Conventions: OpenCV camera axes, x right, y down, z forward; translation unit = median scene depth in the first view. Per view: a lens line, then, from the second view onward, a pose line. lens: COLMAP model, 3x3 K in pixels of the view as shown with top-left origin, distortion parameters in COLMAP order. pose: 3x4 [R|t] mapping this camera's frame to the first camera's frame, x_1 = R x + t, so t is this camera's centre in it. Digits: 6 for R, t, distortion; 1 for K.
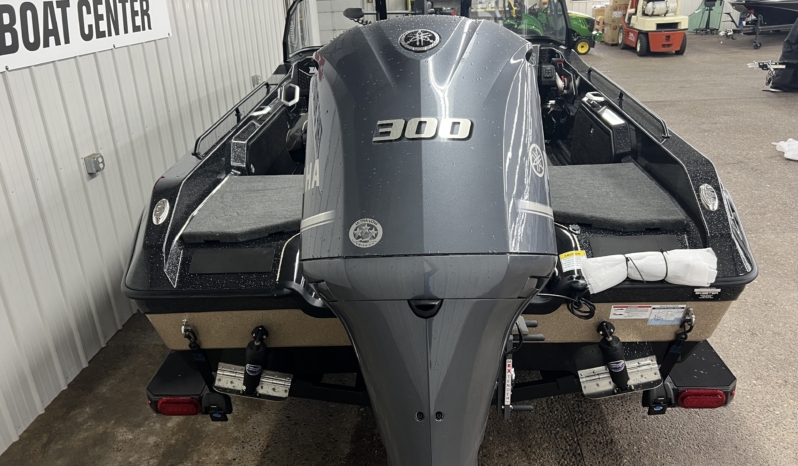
lens RADIAL K [[620.7, 0, 400.3], [0, 620.7, 226.8], [0, 0, 1]] dist [0.062239, -0.075926]
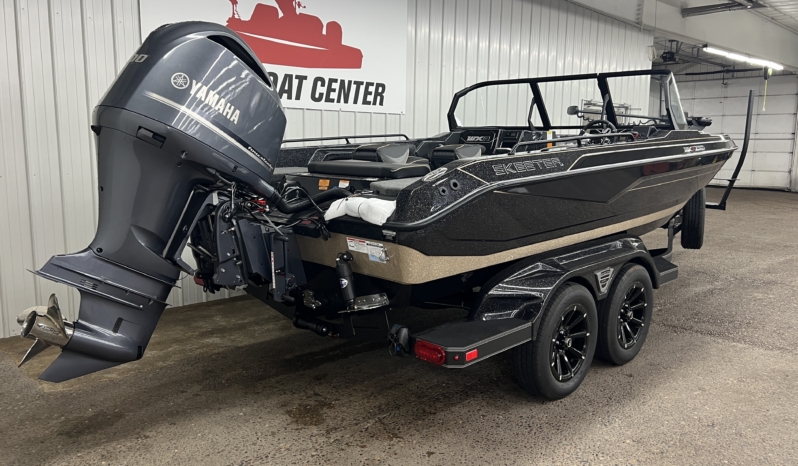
lens RADIAL K [[620.7, 0, 397.5], [0, 620.7, 233.6], [0, 0, 1]] dist [0.062239, -0.075926]
pose [[0.738218, 0.151456, -0.657339, 1.198246], [-0.287589, 0.952135, -0.103595, 0.206793], [0.610186, 0.265519, 0.746440, 0.043746]]
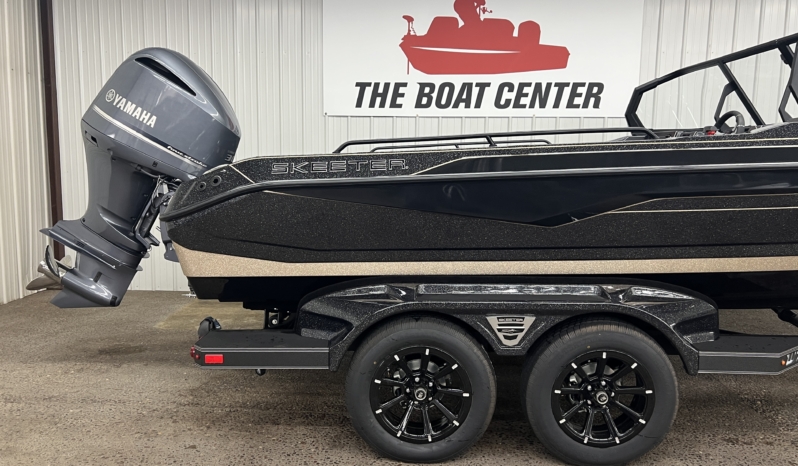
lens RADIAL K [[620.7, 0, 392.0], [0, 620.7, 231.2], [0, 0, 1]] dist [0.062239, -0.075926]
pose [[0.009982, 0.165650, -0.986134, 1.646609], [-0.377749, 0.913732, 0.149664, -0.240396], [0.925854, 0.371017, 0.071695, 1.203311]]
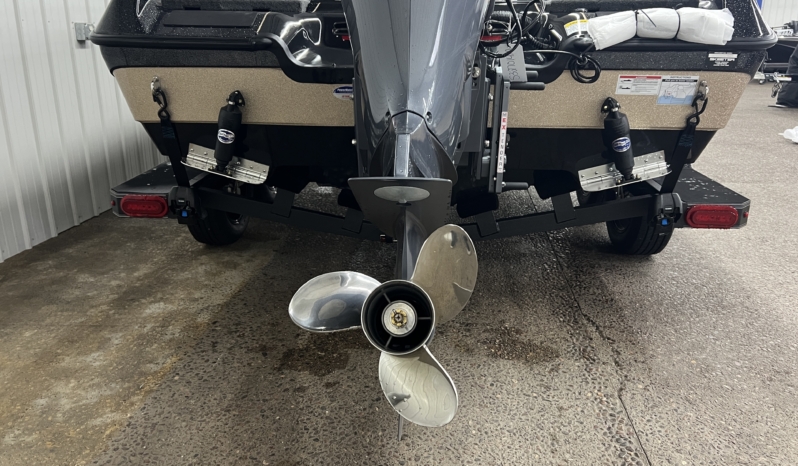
lens RADIAL K [[620.7, 0, 402.2], [0, 620.7, 224.6], [0, 0, 1]] dist [0.062239, -0.075926]
pose [[0.998537, 0.054019, -0.002472, 0.031633], [-0.054025, 0.994584, -0.088793, 0.404095], [-0.002338, 0.088796, 0.996047, 0.093040]]
